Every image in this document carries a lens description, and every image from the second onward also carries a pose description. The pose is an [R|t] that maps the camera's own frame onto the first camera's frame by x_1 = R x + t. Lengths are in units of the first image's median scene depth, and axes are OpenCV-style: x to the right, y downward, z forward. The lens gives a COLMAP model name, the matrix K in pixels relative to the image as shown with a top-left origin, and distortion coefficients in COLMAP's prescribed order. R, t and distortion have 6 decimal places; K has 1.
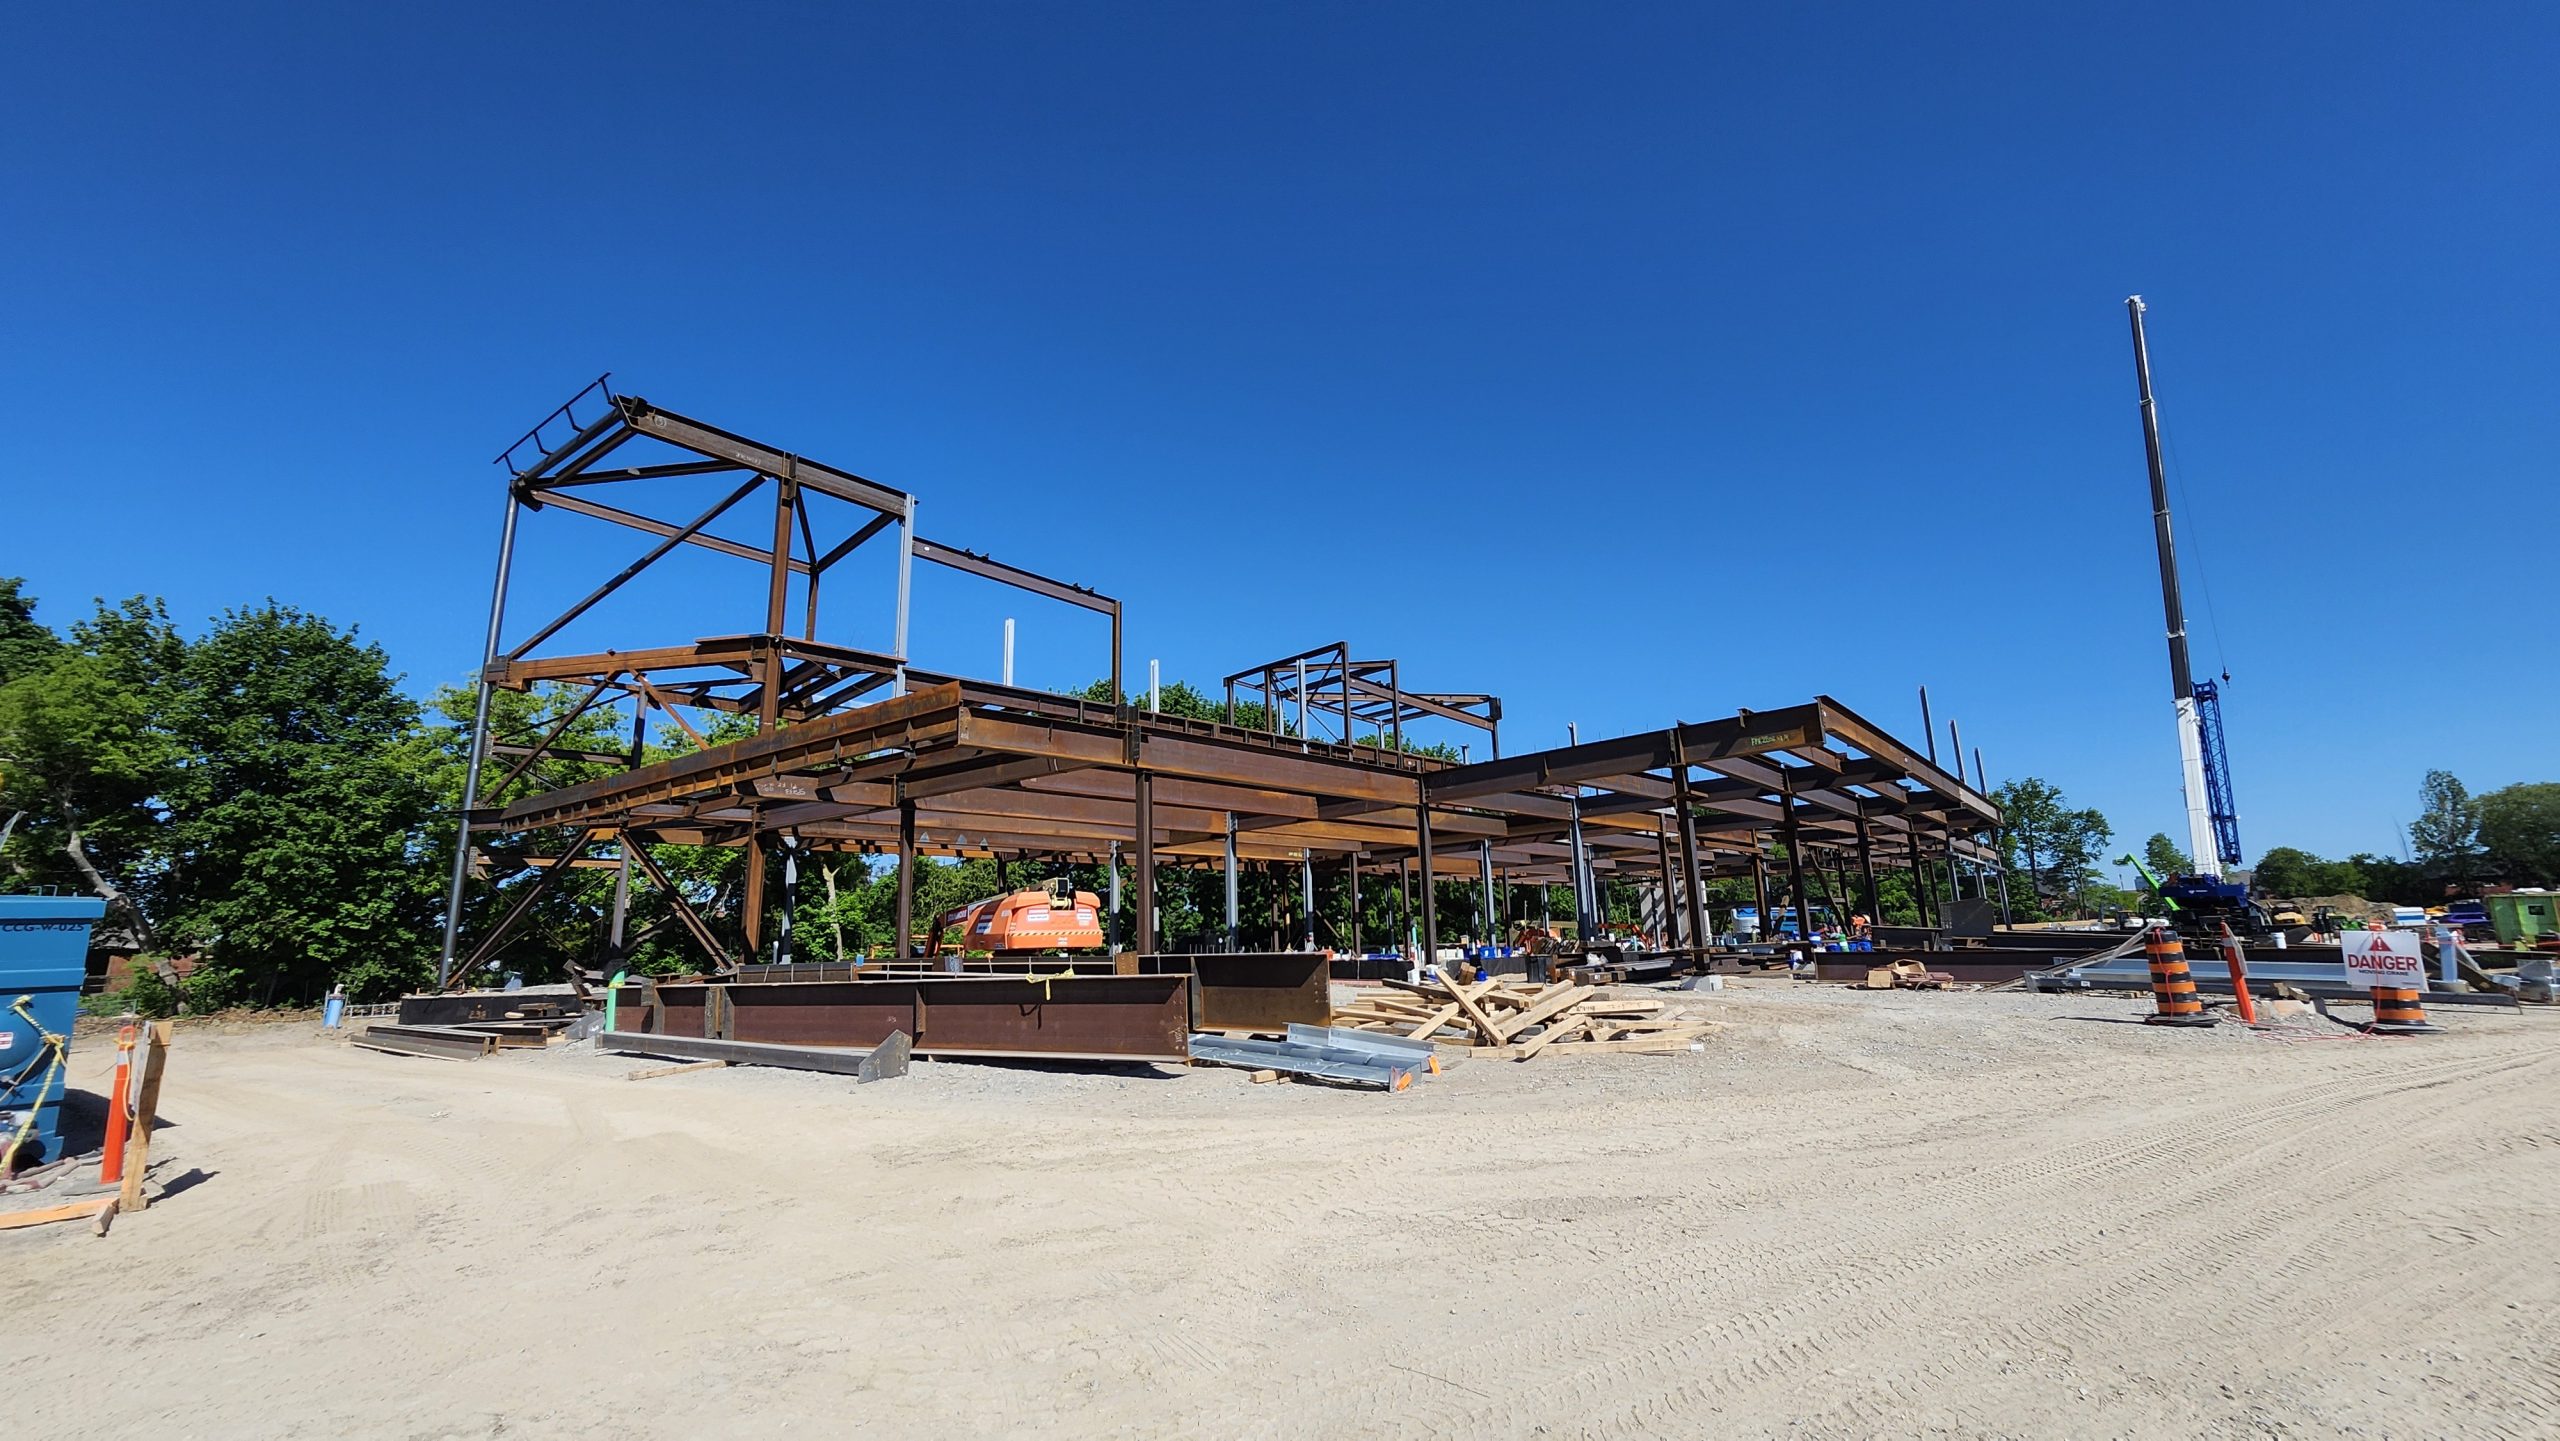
lens RADIAL K [[1019.6, 0, 1280.0], [0, 1019.6, 720.5], [0, 0, 1]] dist [0.000115, -0.000002]
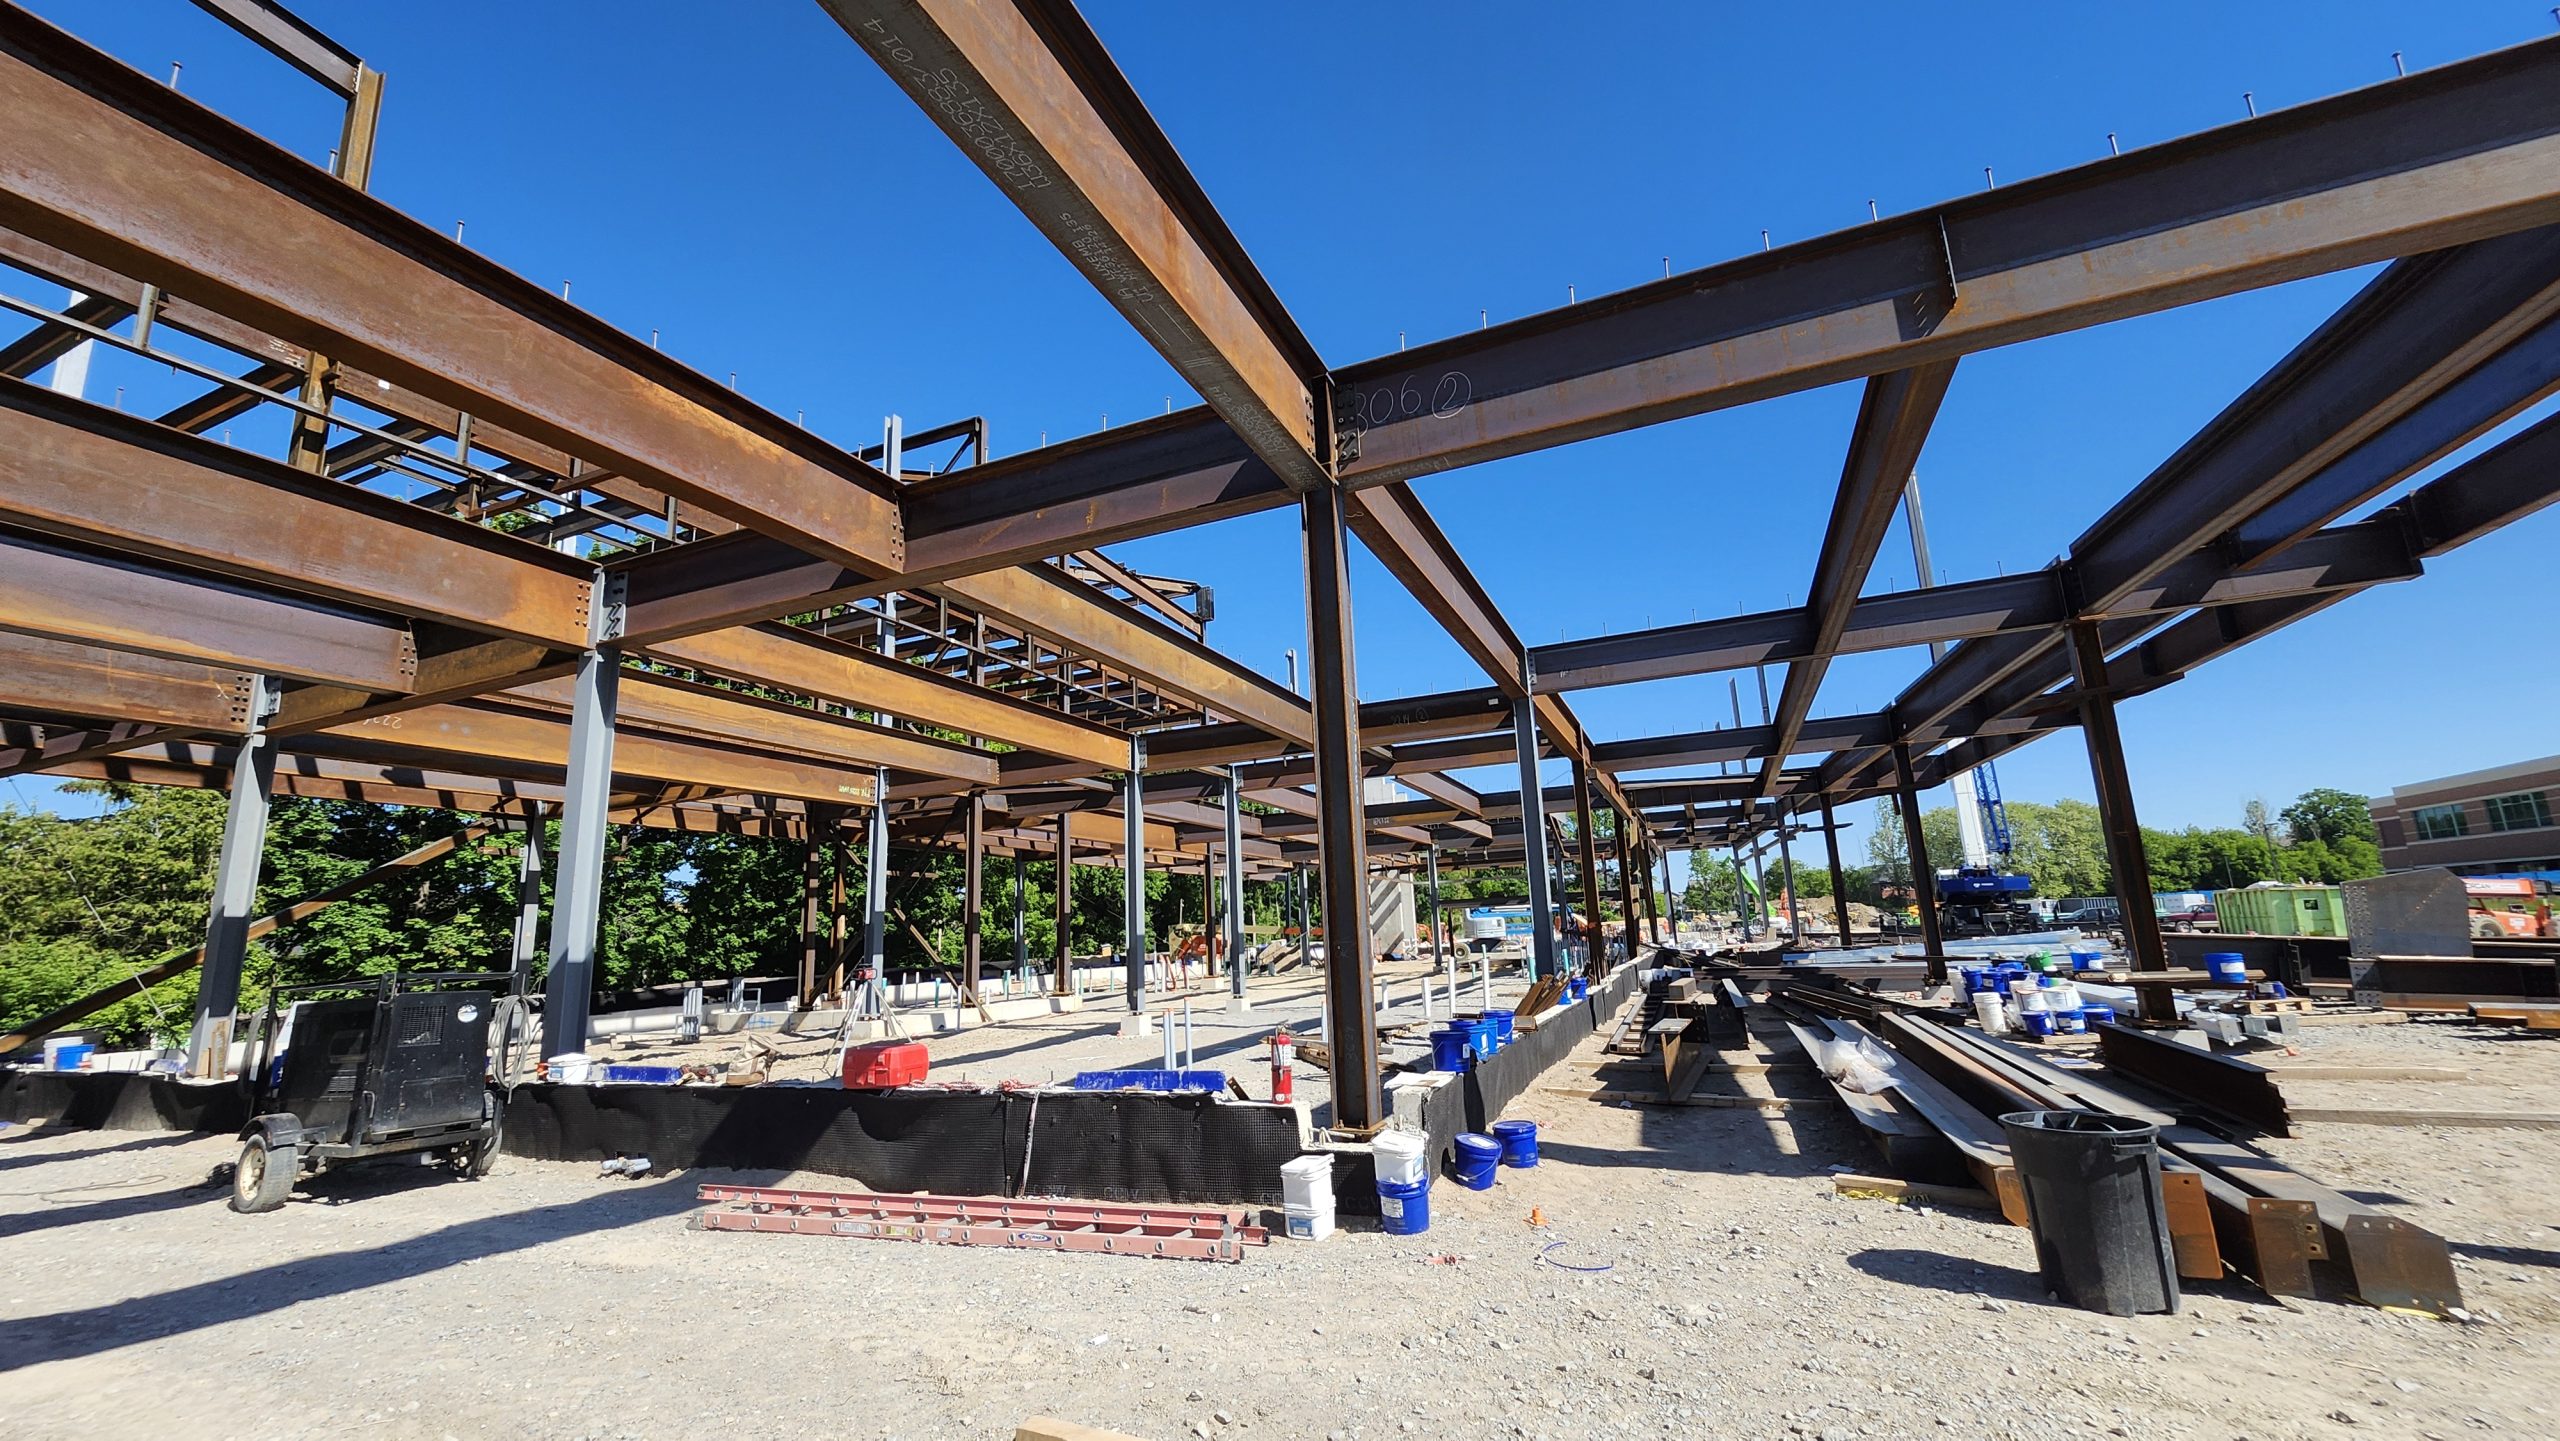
lens RADIAL K [[1019.6, 0, 1280.0], [0, 1019.6, 720.5], [0, 0, 1]] dist [0.000115, -0.000002]
pose [[0.927934, 0.065362, 0.366969, 0.018982], [-0.064283, 0.997816, -0.015176, 0.077584], [-0.367160, -0.009508, 0.930109, 0.401038]]
